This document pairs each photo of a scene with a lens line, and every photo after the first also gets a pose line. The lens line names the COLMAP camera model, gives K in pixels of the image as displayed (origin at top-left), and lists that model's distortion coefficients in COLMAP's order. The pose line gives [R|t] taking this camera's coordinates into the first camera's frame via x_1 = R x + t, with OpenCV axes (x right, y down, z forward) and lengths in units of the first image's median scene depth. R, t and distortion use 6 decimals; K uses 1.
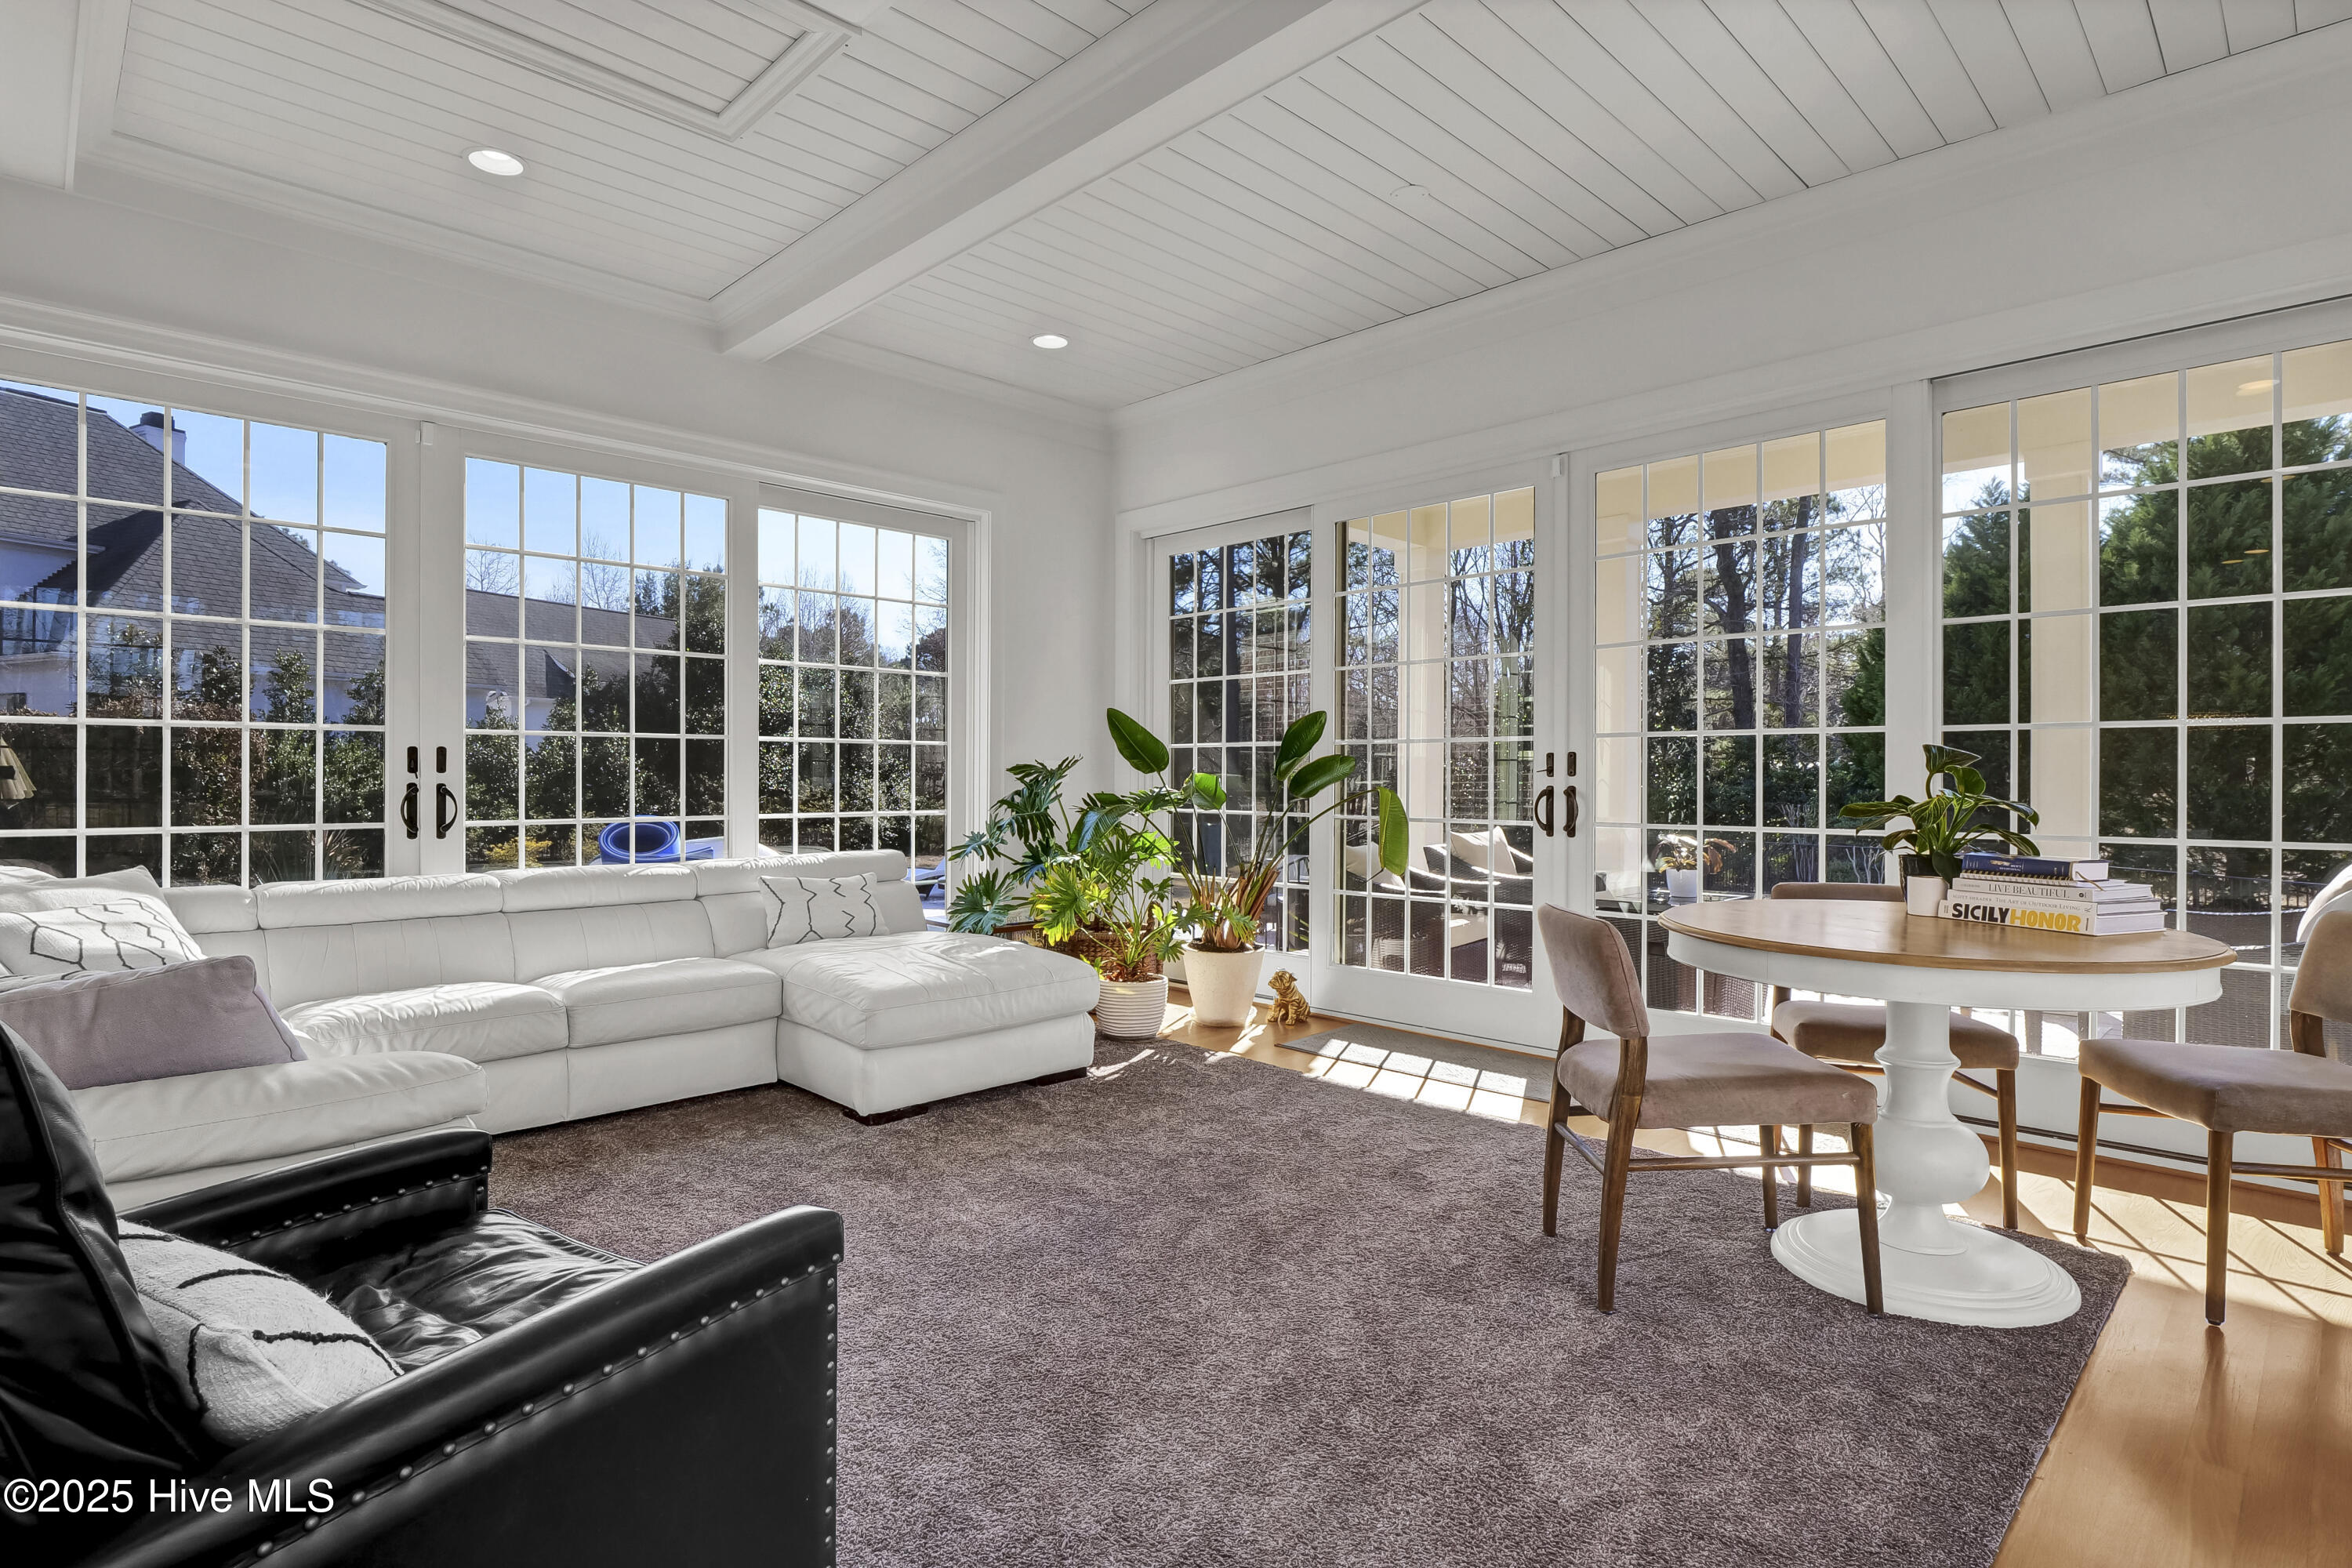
lens RADIAL K [[1170.4, 0, 1175.2], [0, 1170.4, 784.9], [0, 0, 1]] dist [0.001246, 0.000070]
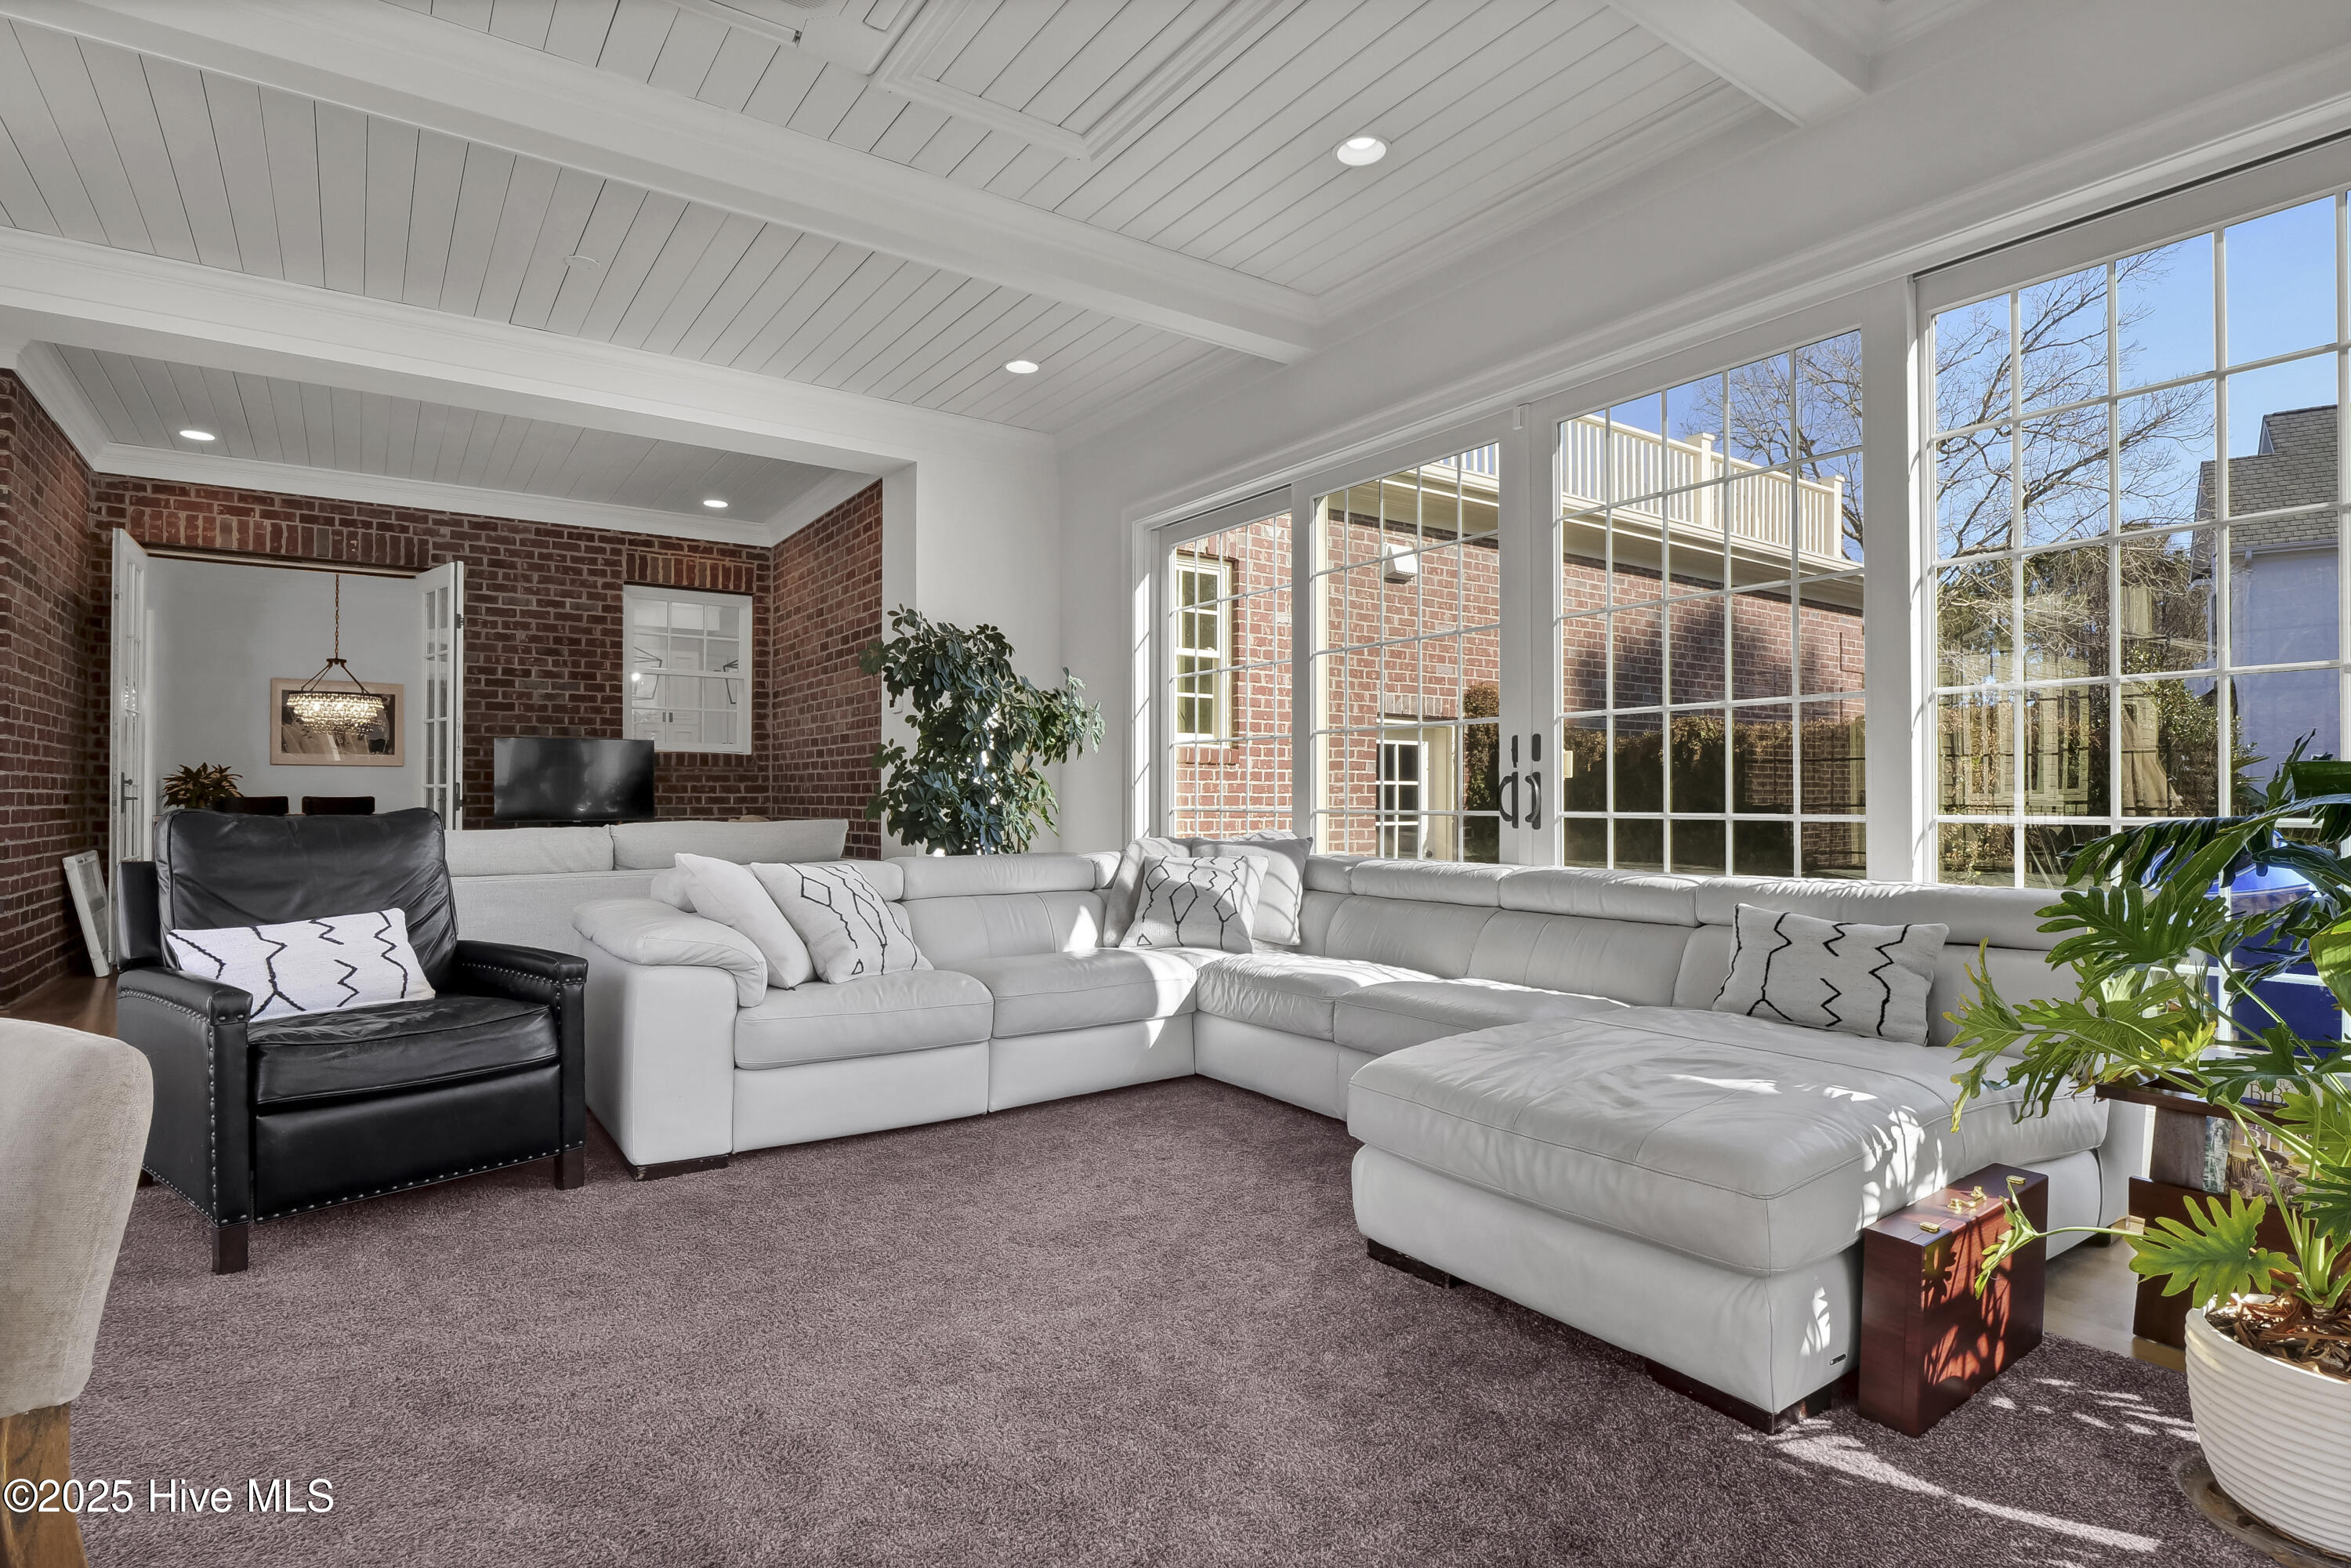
lens RADIAL K [[1169.9, 0, 1174.5], [0, 1169.9, 785.2], [0, 0, 1]] dist [0.001246, 0.000070]
pose [[-0.164434, -0.000840, -0.986388, 0.369445], [0.005273, 0.999985, -0.001731, 0.009822], [0.986374, -0.005486, -0.164427, 0.828374]]
